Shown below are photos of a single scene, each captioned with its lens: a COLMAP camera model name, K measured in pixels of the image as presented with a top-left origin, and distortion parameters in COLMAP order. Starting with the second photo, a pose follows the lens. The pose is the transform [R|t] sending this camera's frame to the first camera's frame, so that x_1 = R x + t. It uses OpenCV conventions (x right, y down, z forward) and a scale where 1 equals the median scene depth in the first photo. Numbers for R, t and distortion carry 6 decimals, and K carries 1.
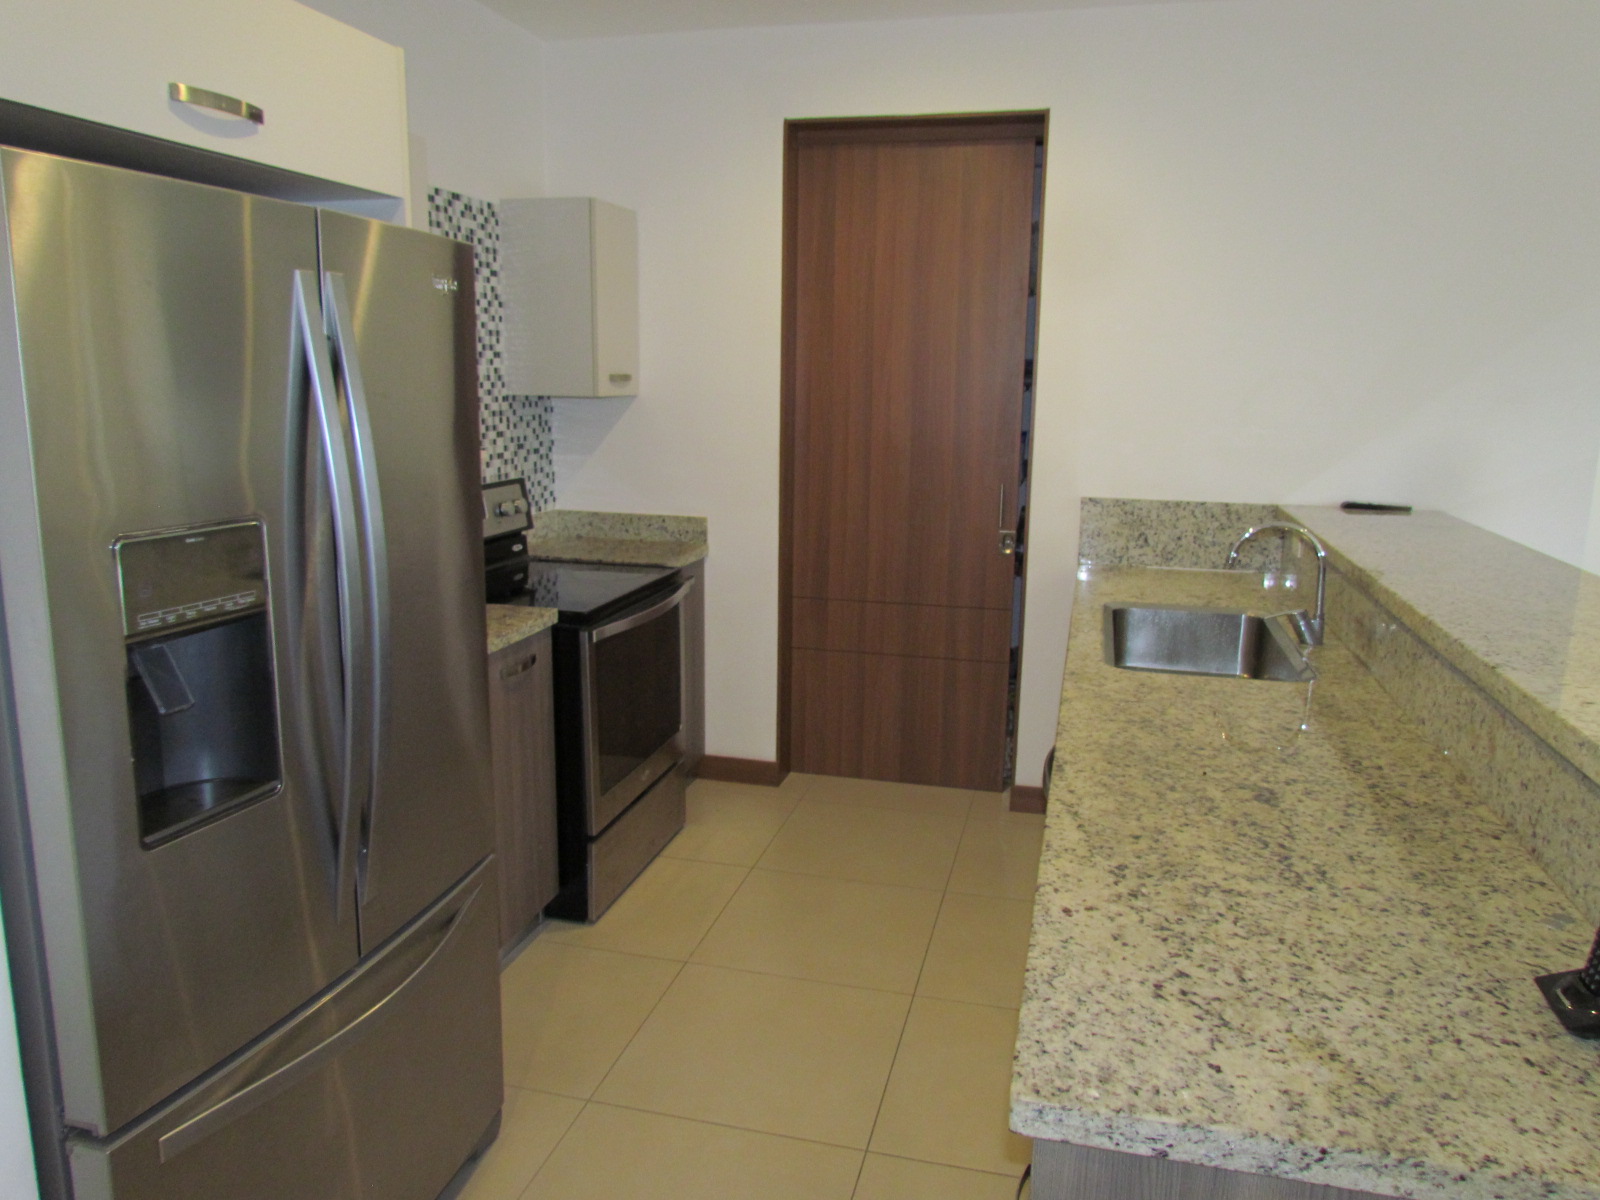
lens RADIAL K [[1133.0, 0, 799.9], [0, 1133.0, 598.3], [0, 0, 1]] dist [-0.013653, -0.002027]
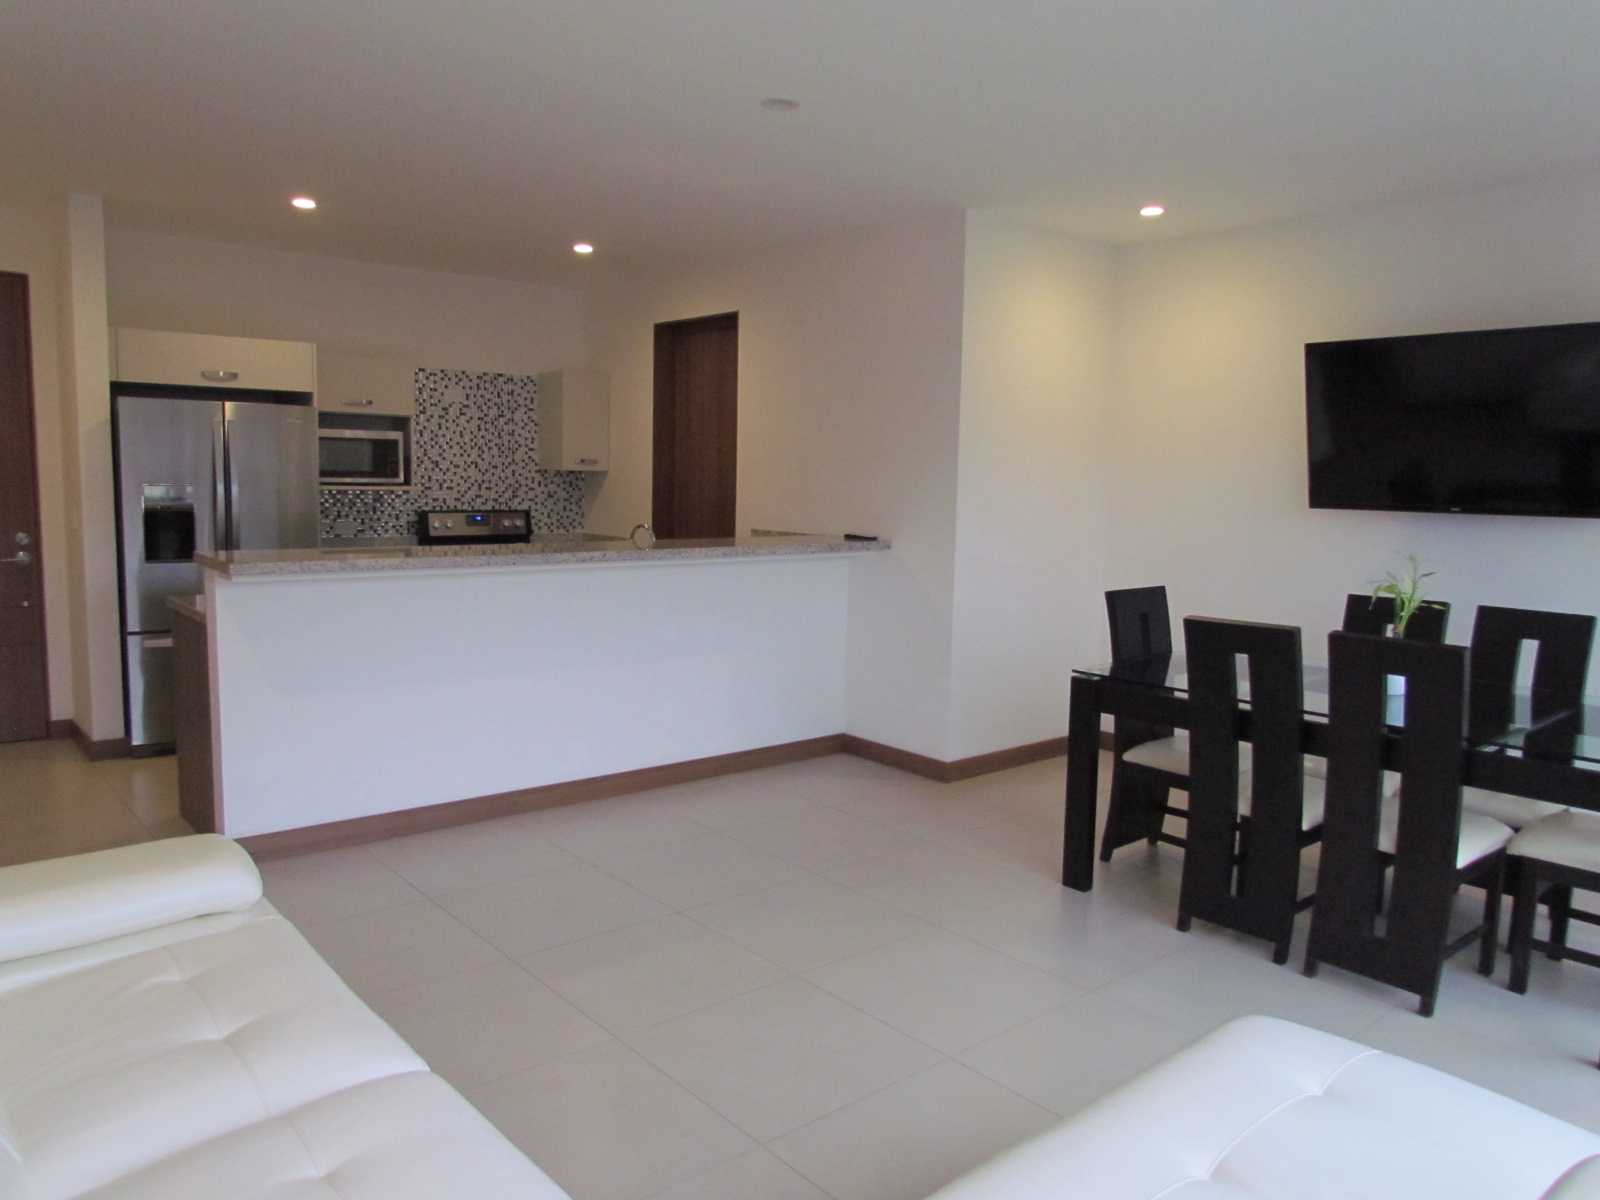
lens RADIAL K [[1133.0, 0, 801.1], [0, 1133.0, 598.6], [0, 0, 1]] dist [-0.013653, -0.002027]
pose [[0.819788, 0.069101, -0.568483, 1.269352], [-0.122878, 0.990797, -0.056762, 0.100195], [0.559329, 0.116387, 0.820735, -0.341510]]
